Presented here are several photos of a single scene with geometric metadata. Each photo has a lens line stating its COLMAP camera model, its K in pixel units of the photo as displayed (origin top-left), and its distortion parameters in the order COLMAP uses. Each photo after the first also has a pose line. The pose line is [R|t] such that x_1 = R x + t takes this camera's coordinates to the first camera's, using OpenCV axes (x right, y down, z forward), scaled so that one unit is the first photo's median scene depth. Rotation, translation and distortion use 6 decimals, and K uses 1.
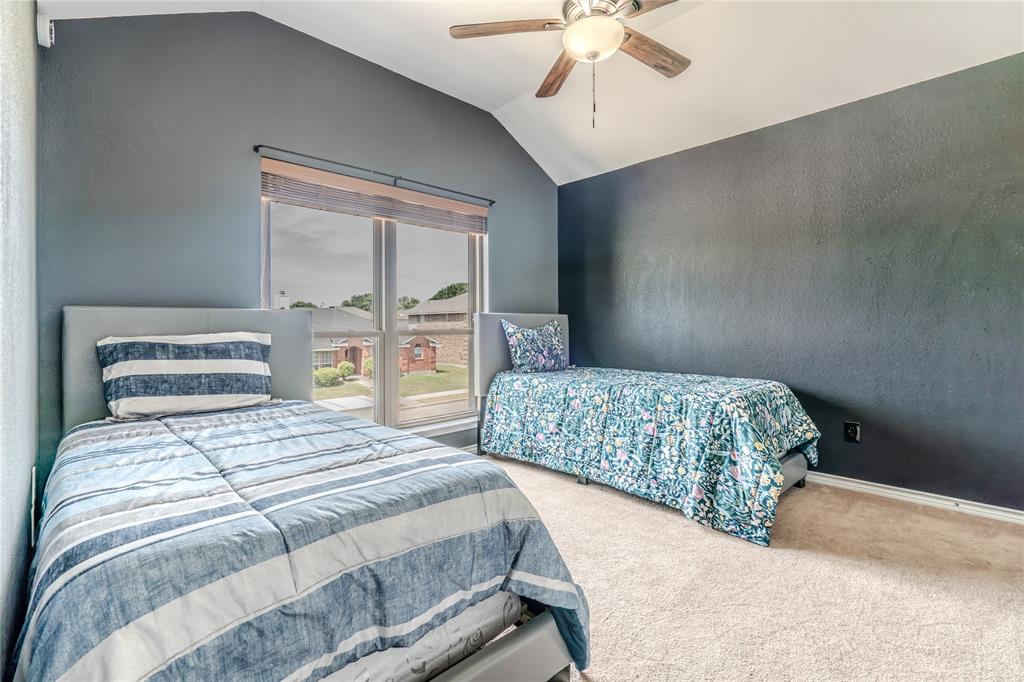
lens RADIAL K [[461.8, 0, 509.7], [0, 461.8, 338.2], [0, 0, 1]] dist [-0.000234, 0.000080]
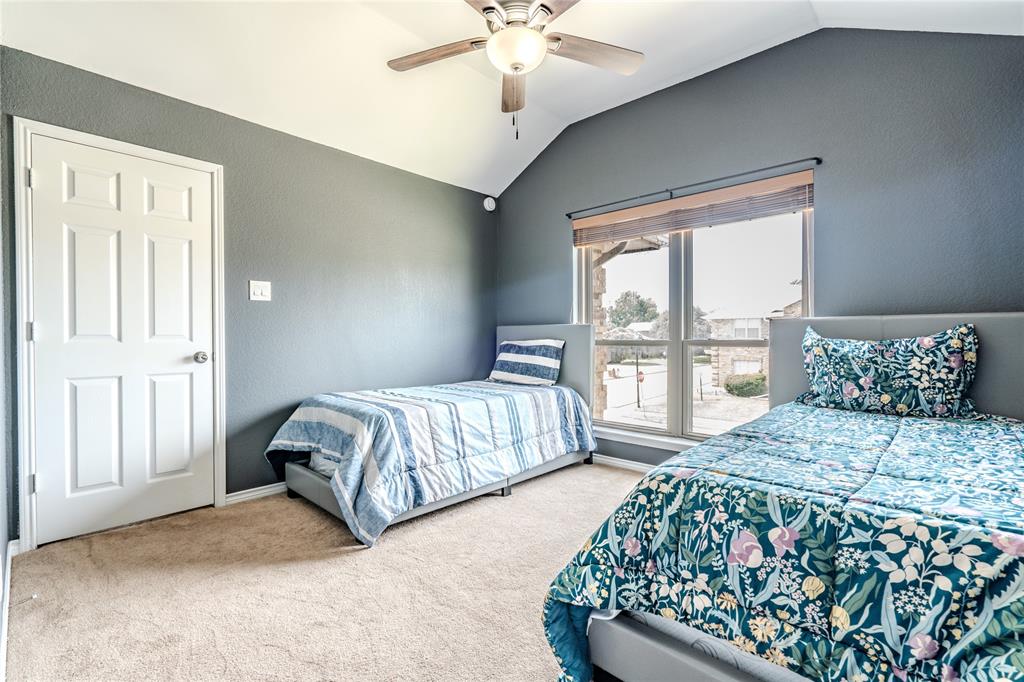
lens RADIAL K [[461.8, 0, 509.7], [0, 461.8, 338.2], [0, 0, 1]] dist [-0.000234, 0.000080]
pose [[0.062176, 0.011780, -0.997996, 0.726644], [-0.021347, 0.999717, 0.010470, -0.022576], [0.997837, 0.020653, 0.062410, 0.558259]]
